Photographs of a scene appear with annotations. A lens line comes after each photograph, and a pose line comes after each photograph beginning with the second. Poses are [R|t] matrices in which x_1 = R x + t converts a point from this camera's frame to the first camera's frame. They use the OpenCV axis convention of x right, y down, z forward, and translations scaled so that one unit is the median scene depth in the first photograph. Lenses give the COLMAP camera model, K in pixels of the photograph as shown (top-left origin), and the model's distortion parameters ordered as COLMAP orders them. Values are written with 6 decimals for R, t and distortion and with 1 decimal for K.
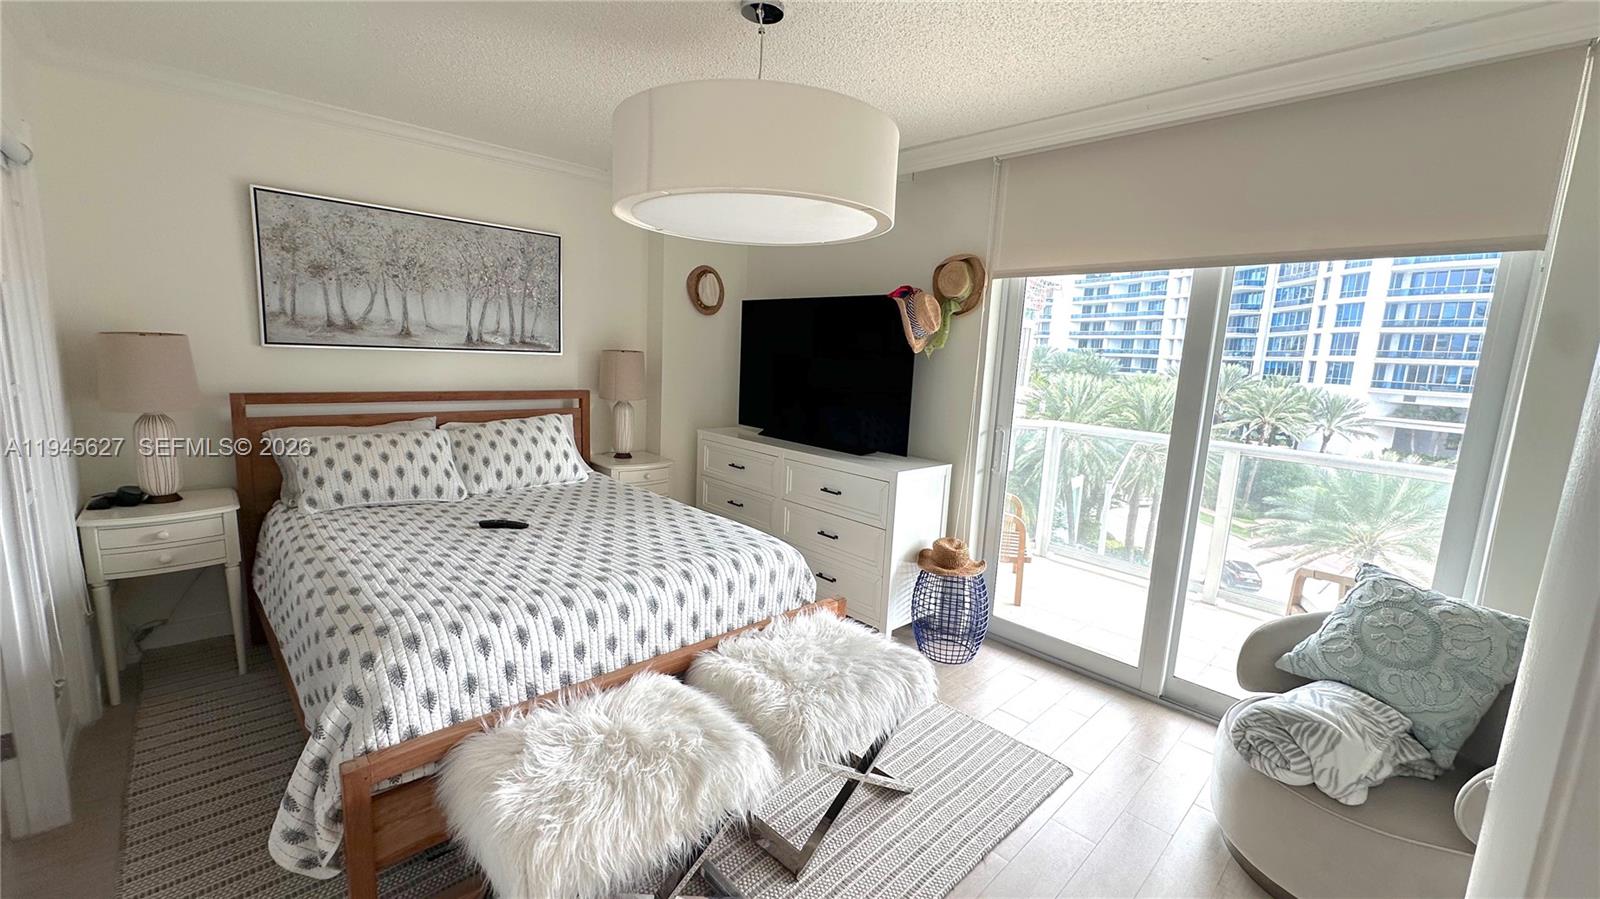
lens RADIAL K [[637.2, 0, 799.7], [0, 637.2, 450.2], [0, 0, 1]] dist [0.000273, 0.000362]
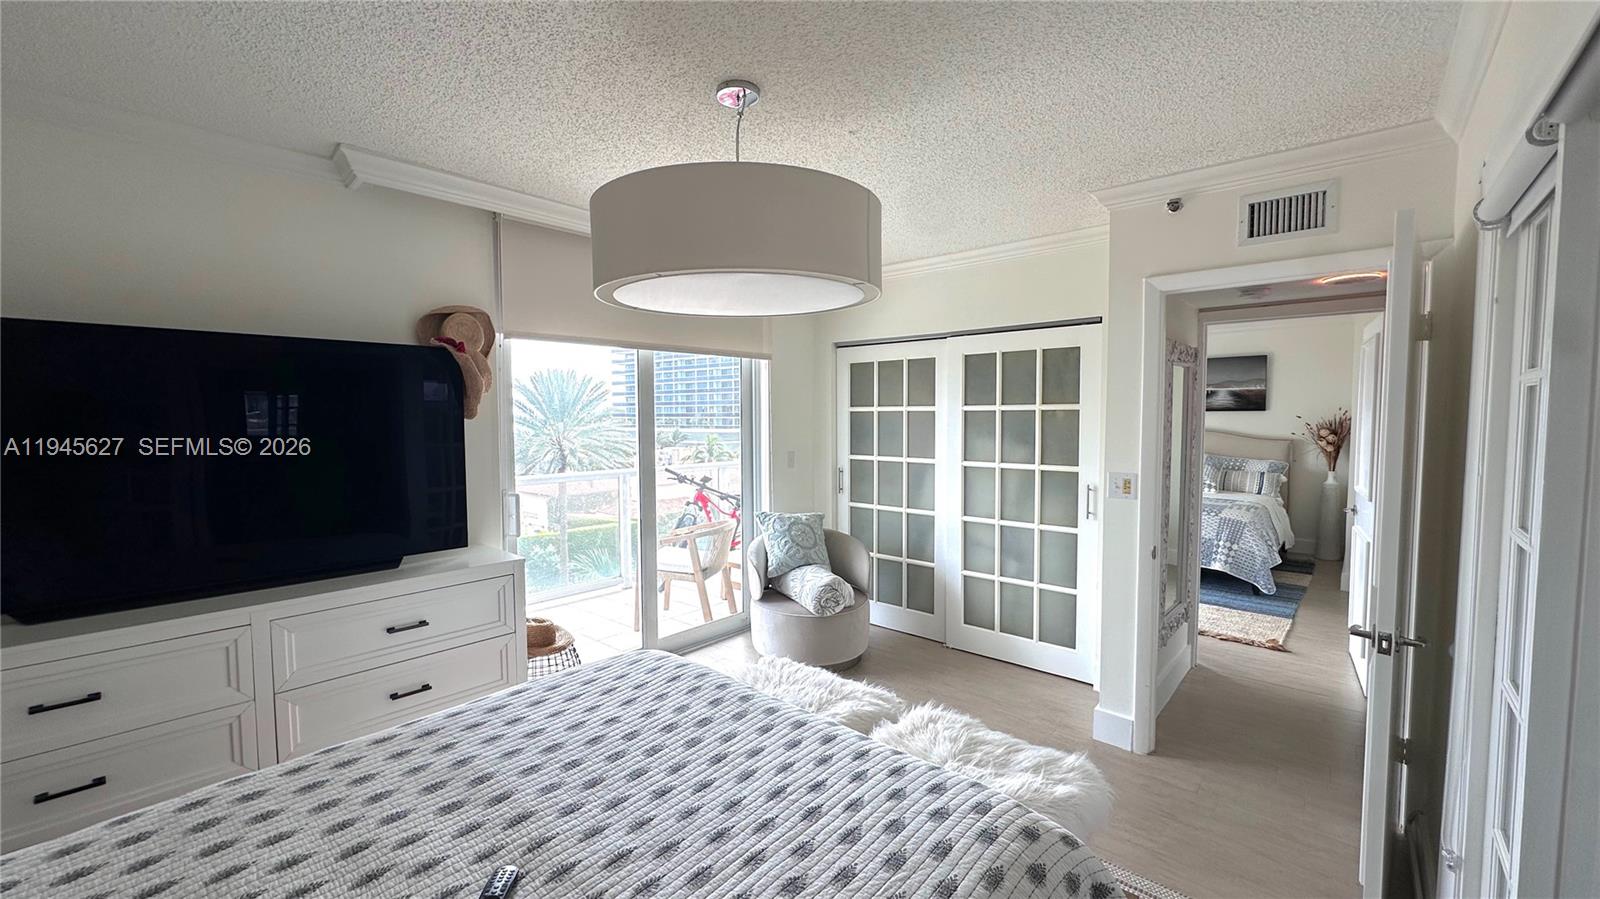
lens RADIAL K [[637.2, 0, 796.8], [0, 637.2, 452.2], [0, 0, 1]] dist [0.000273, 0.000362]
pose [[-0.086212, -0.103449, 0.990891, -0.883482], [0.152749, 0.981462, 0.115755, -0.184931], [-0.984497, 0.161337, -0.068812, 0.836500]]
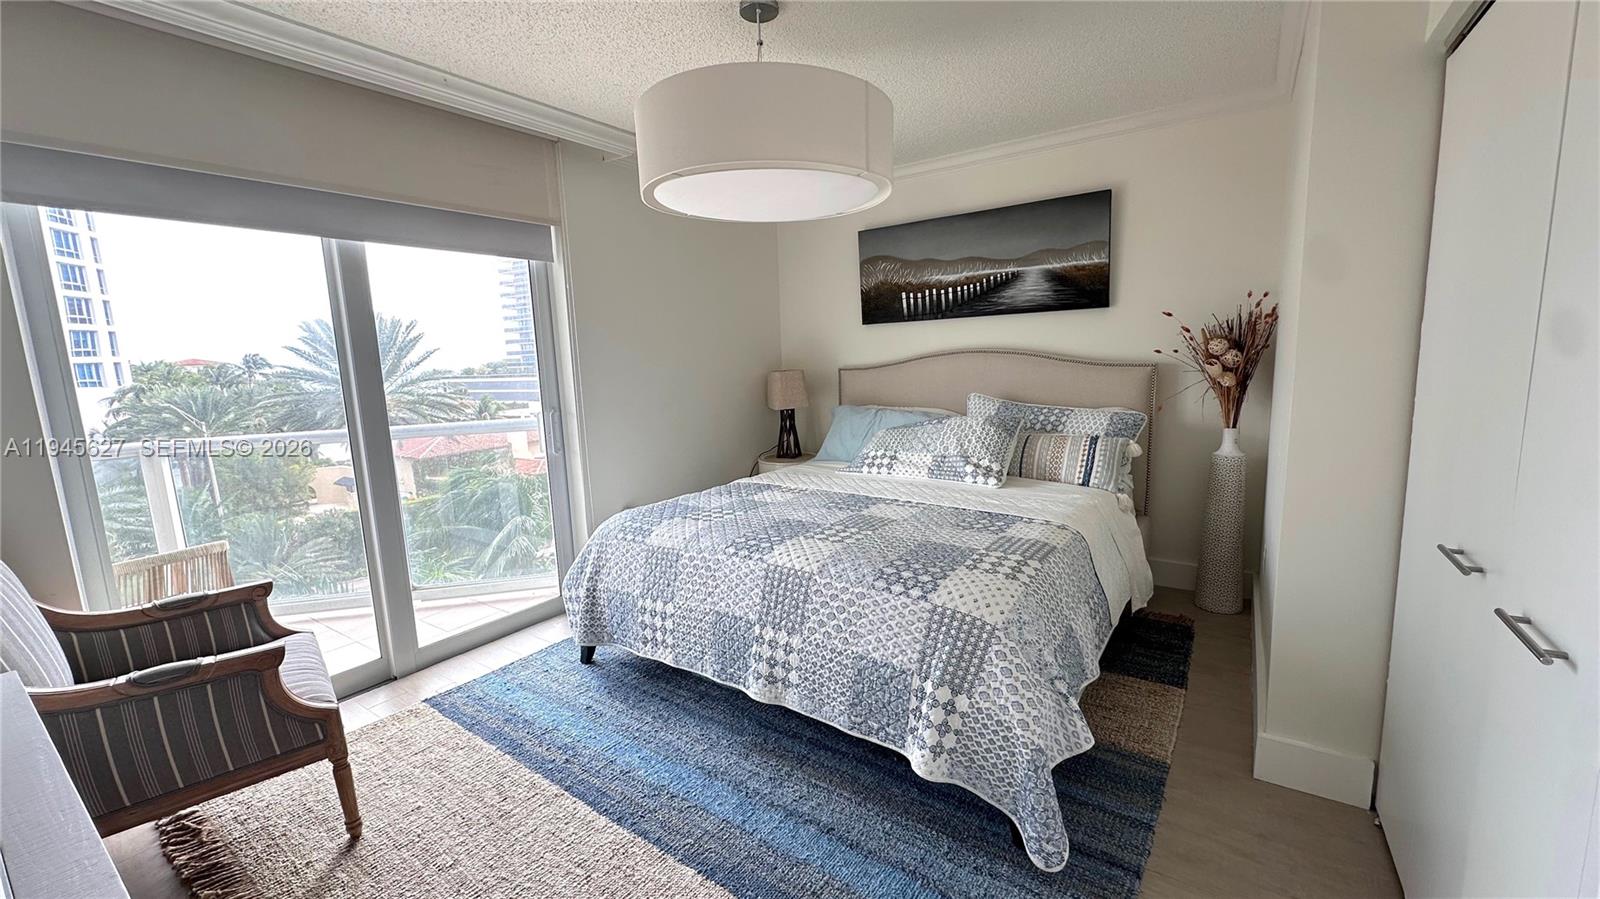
lens RADIAL K [[637.2, 0, 794.2], [0, 637.2, 451.9], [0, 0, 1]] dist [0.000273, 0.000362]
pose [[-0.203966, -0.185032, 0.961333, -0.687201], [0.177752, 0.958654, 0.222230, -0.137179], [-0.962706, 0.216206, -0.162643, 0.649893]]
